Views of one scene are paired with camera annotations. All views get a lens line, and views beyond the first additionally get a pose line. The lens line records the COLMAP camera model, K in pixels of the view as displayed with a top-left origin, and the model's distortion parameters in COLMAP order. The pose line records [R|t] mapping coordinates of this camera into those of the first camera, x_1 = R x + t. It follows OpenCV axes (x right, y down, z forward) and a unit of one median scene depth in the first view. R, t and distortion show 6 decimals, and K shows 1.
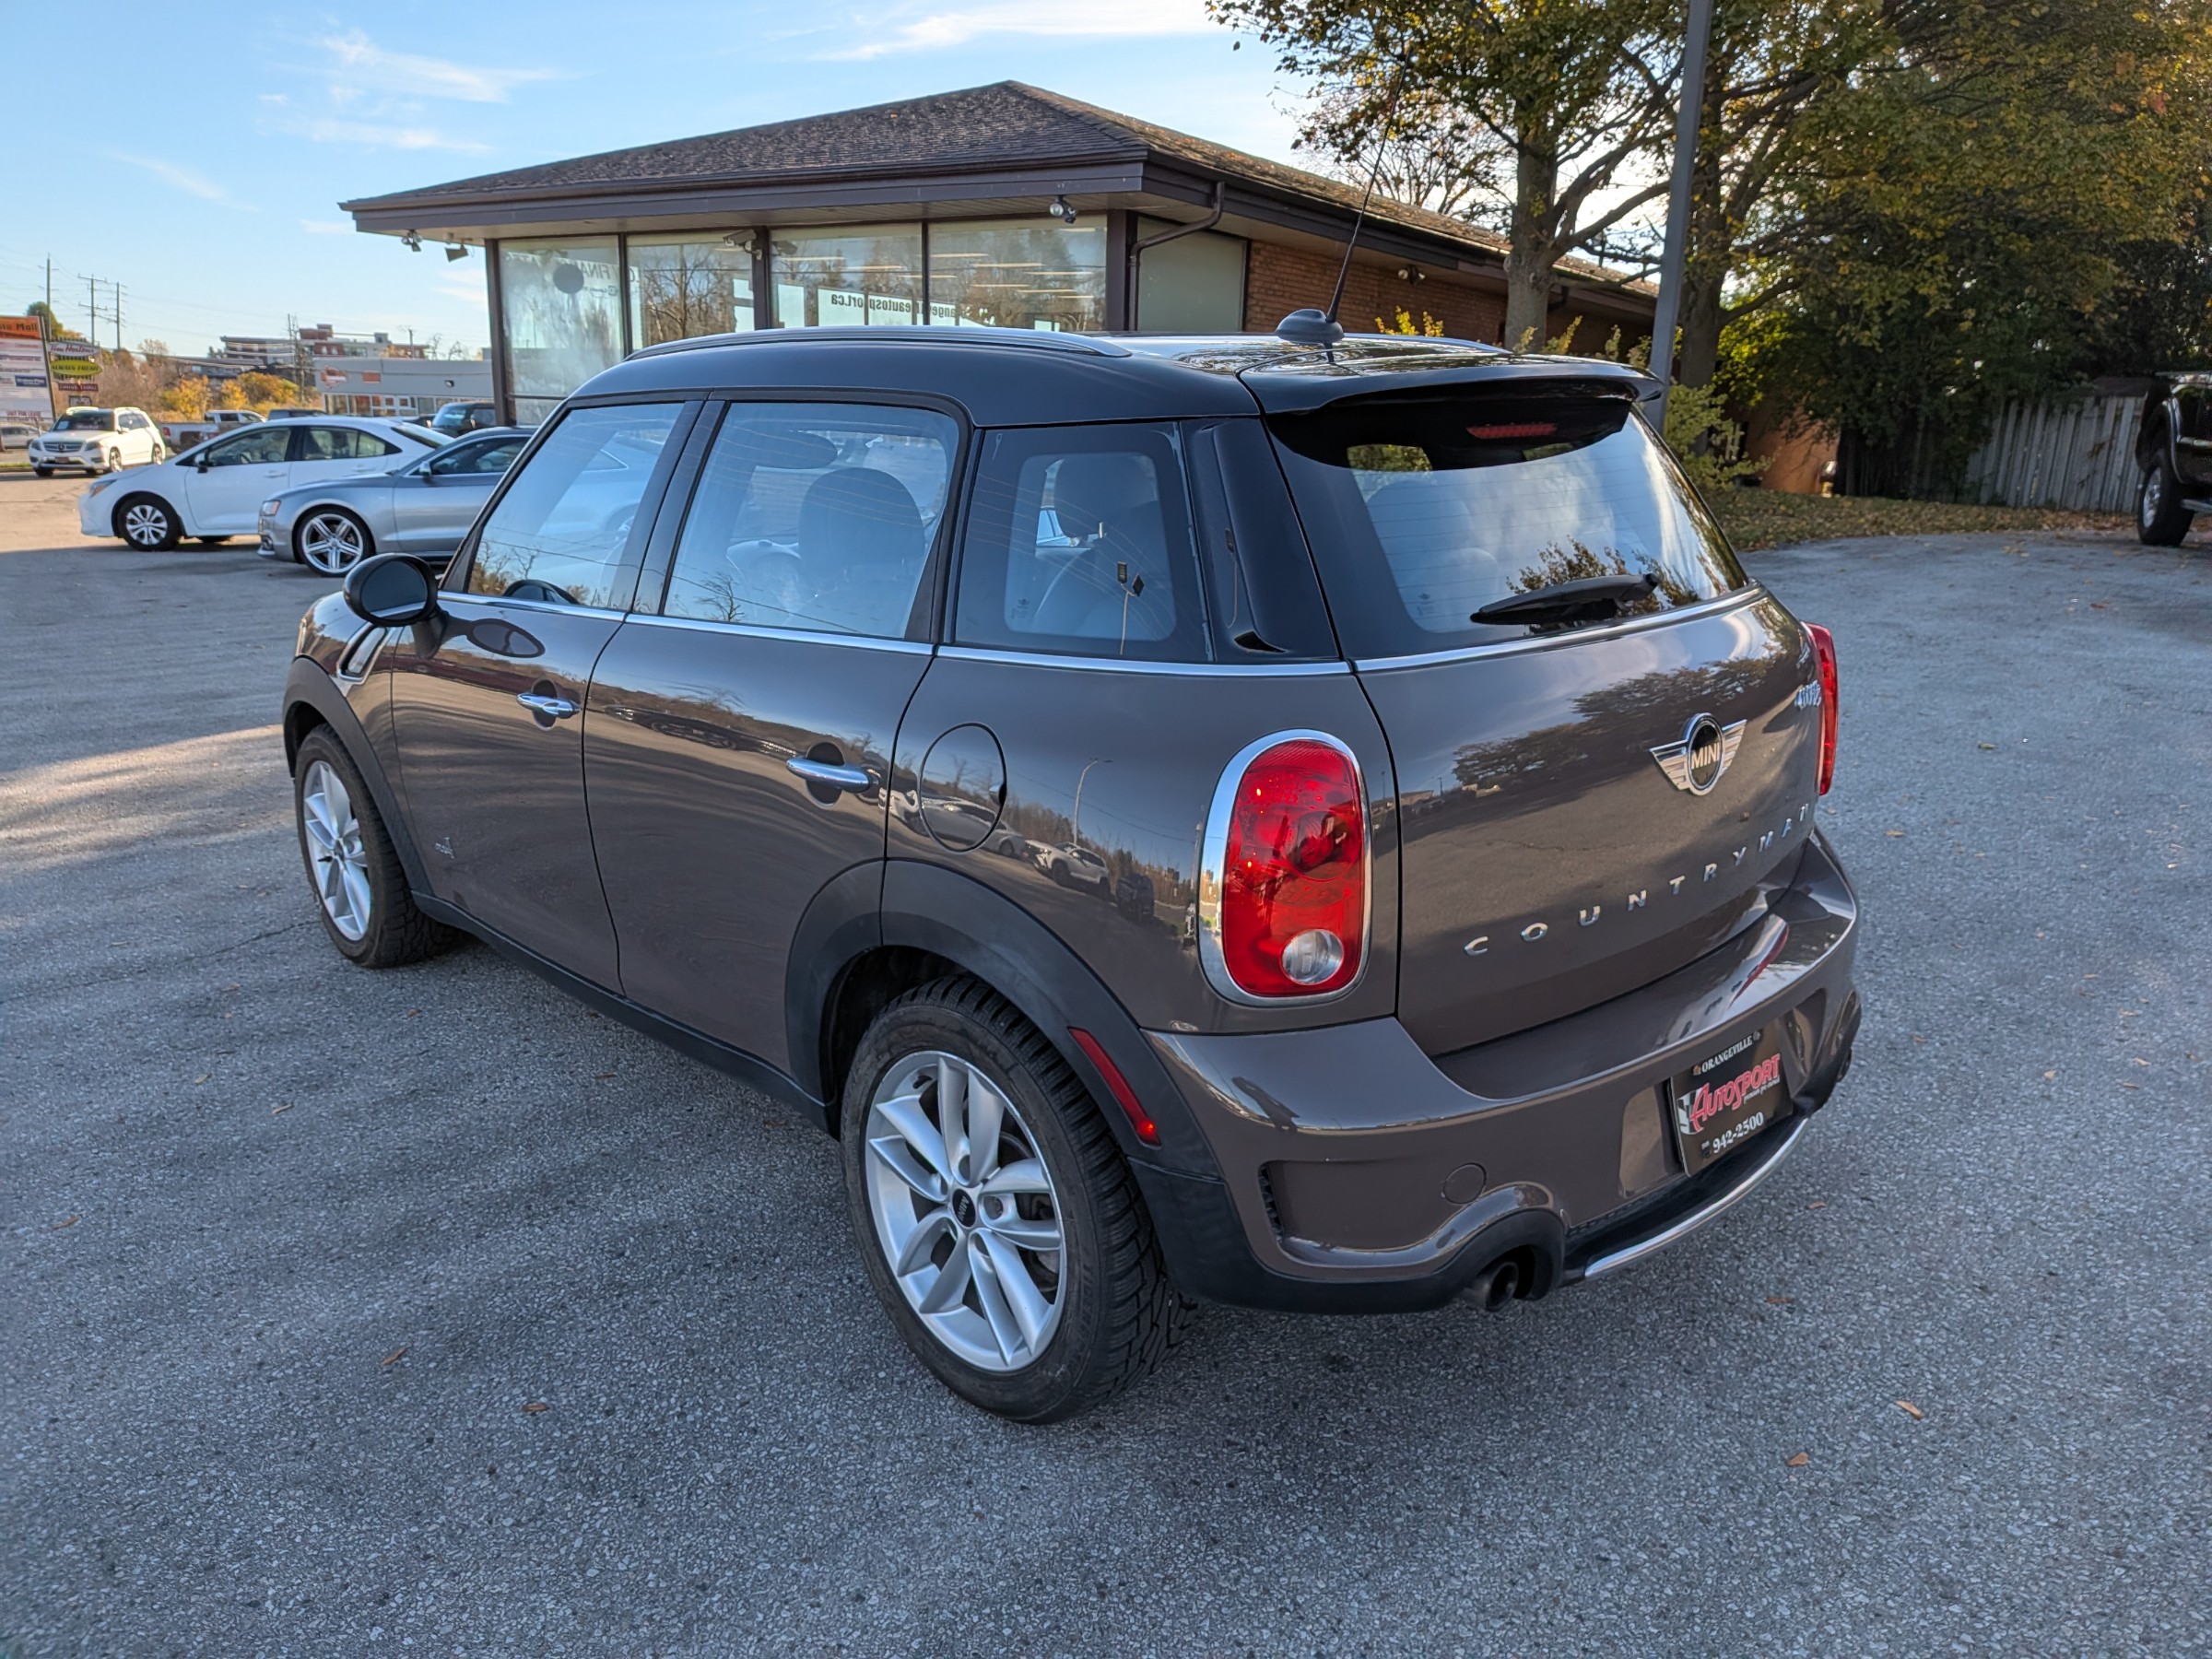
lens RADIAL K [[1642.3, 0, 1100.9], [0, 1642.3, 861.9], [0, 0, 1]] dist [0.003423, 0.000397]
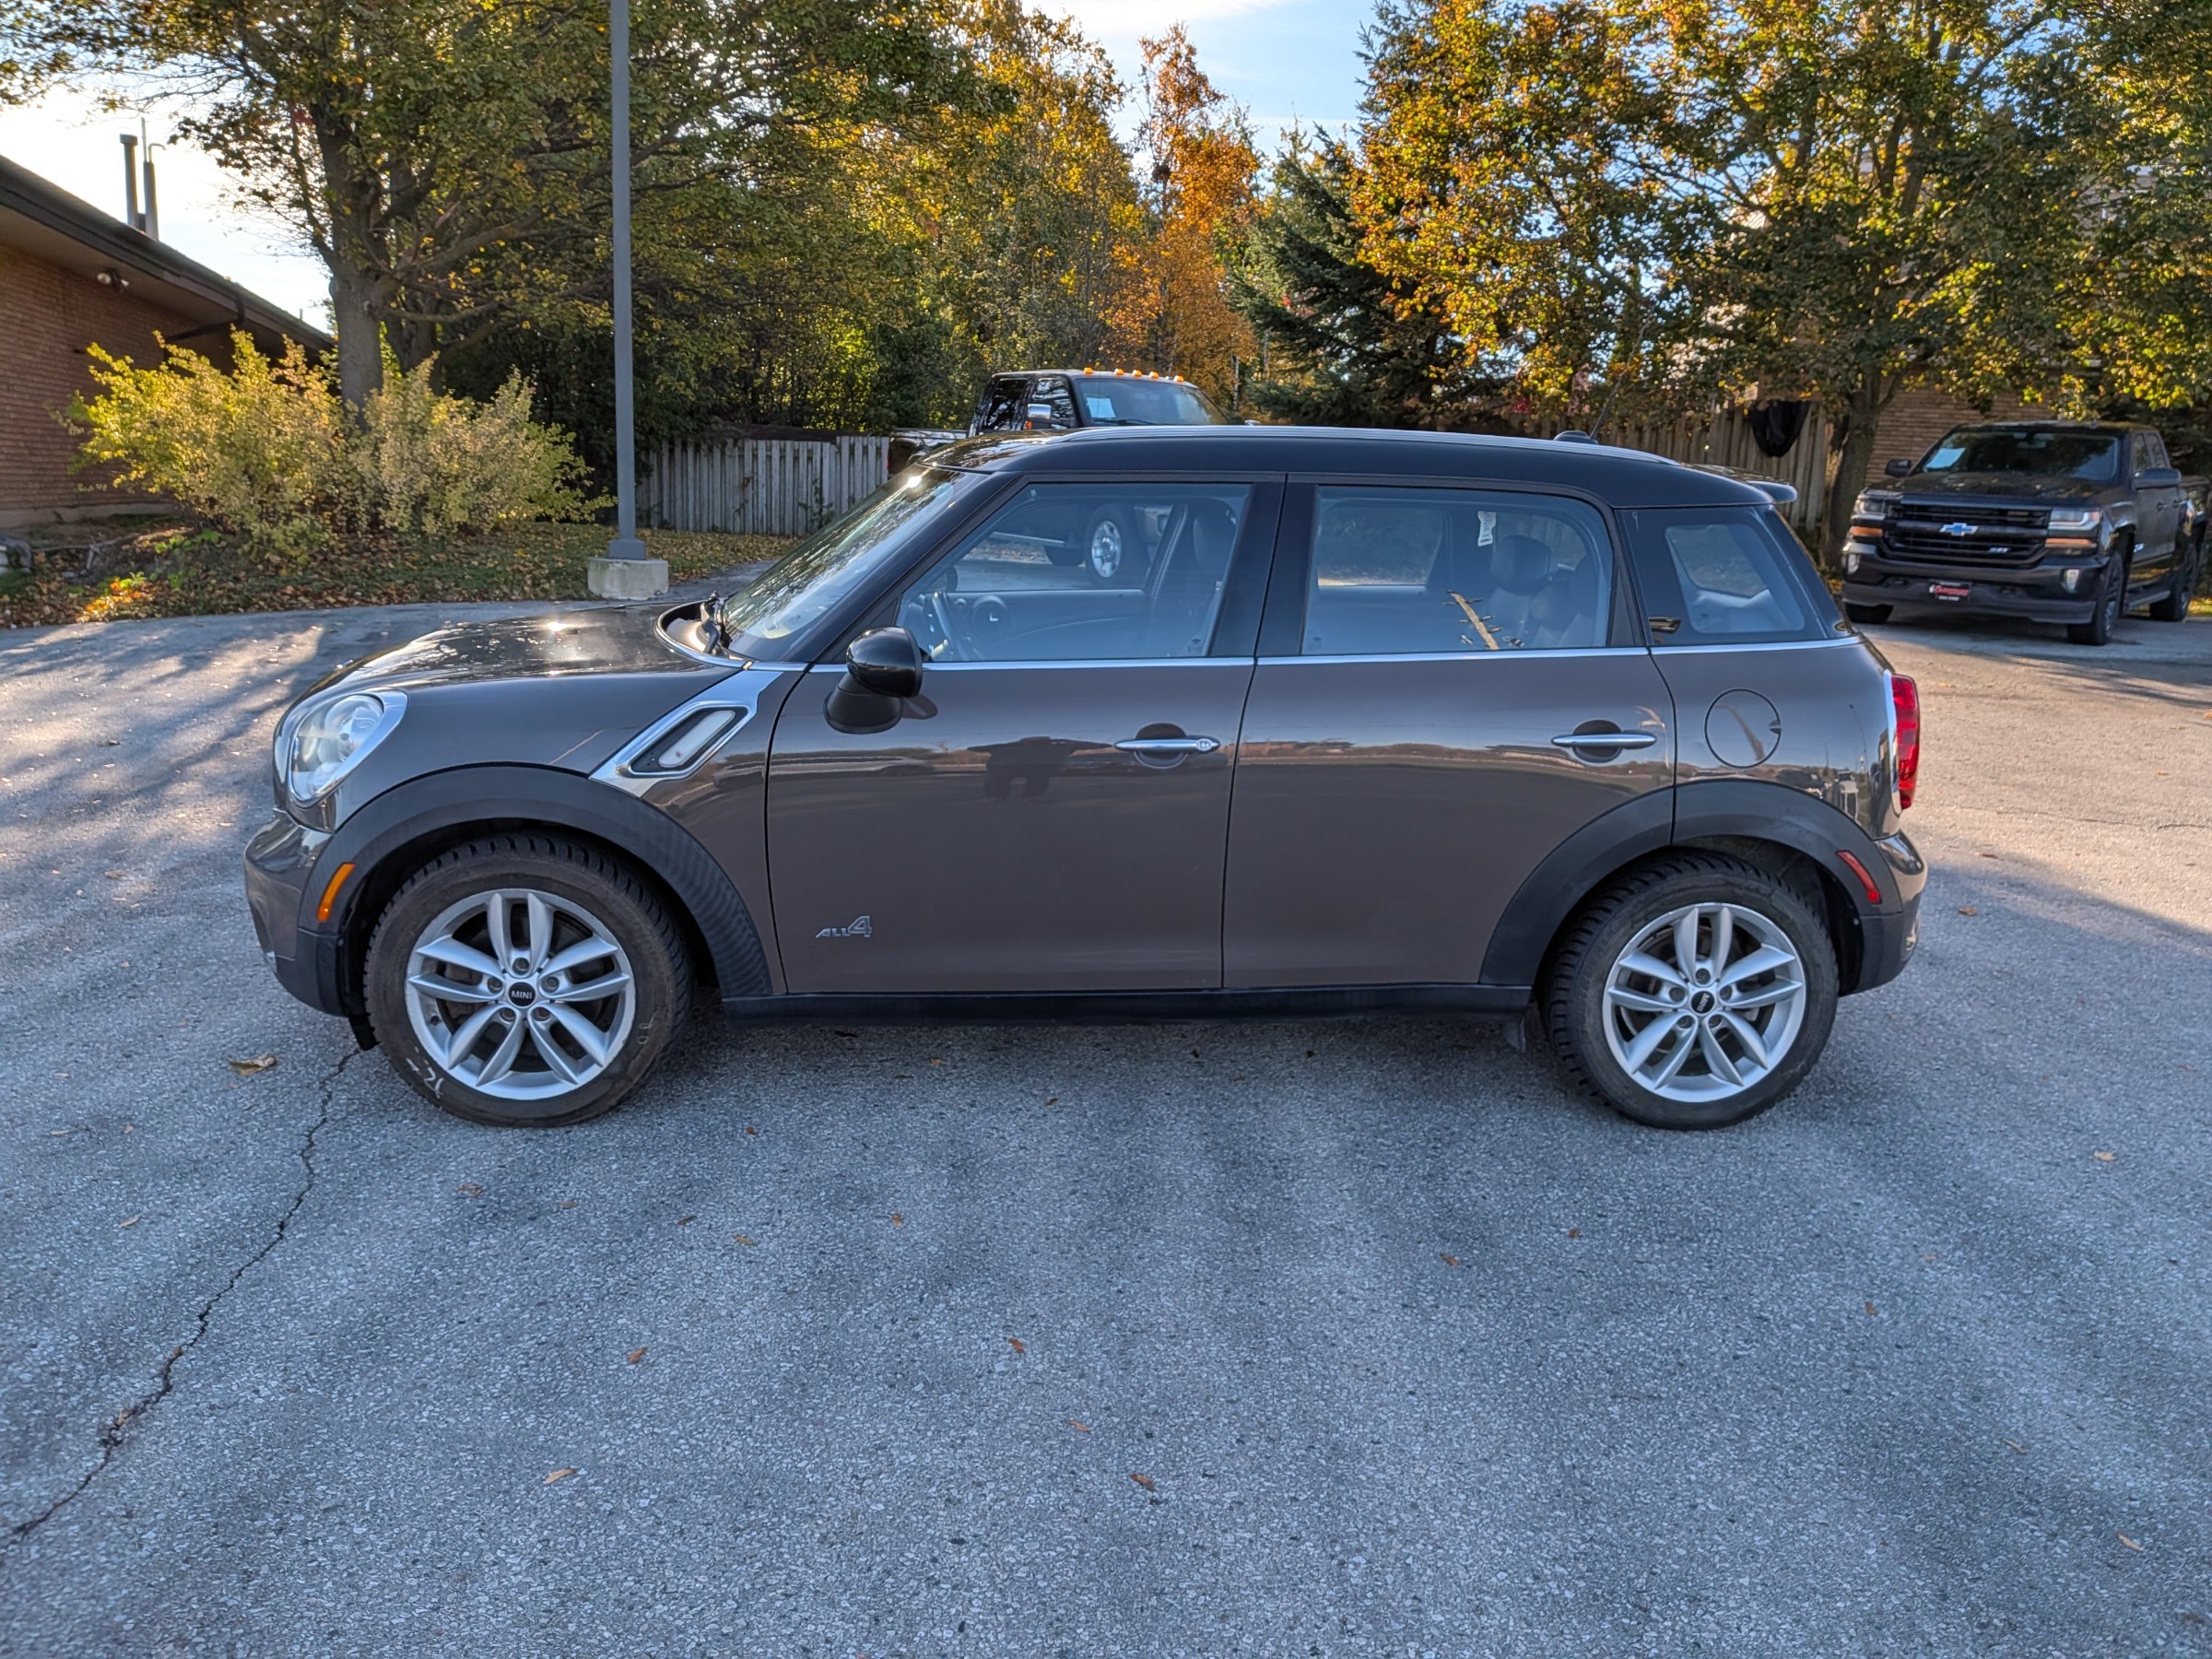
lens RADIAL K [[1615.5, 0, 1160.7], [0, 1615.5, 829.8], [0, 0, 1]] dist [0.047027, -0.027890]
pose [[0.617672, -0.162795, 0.769402, -0.605435], [0.186432, 0.980763, 0.057850, -0.052131], [-0.764019, 0.107708, 0.636140, 0.152192]]
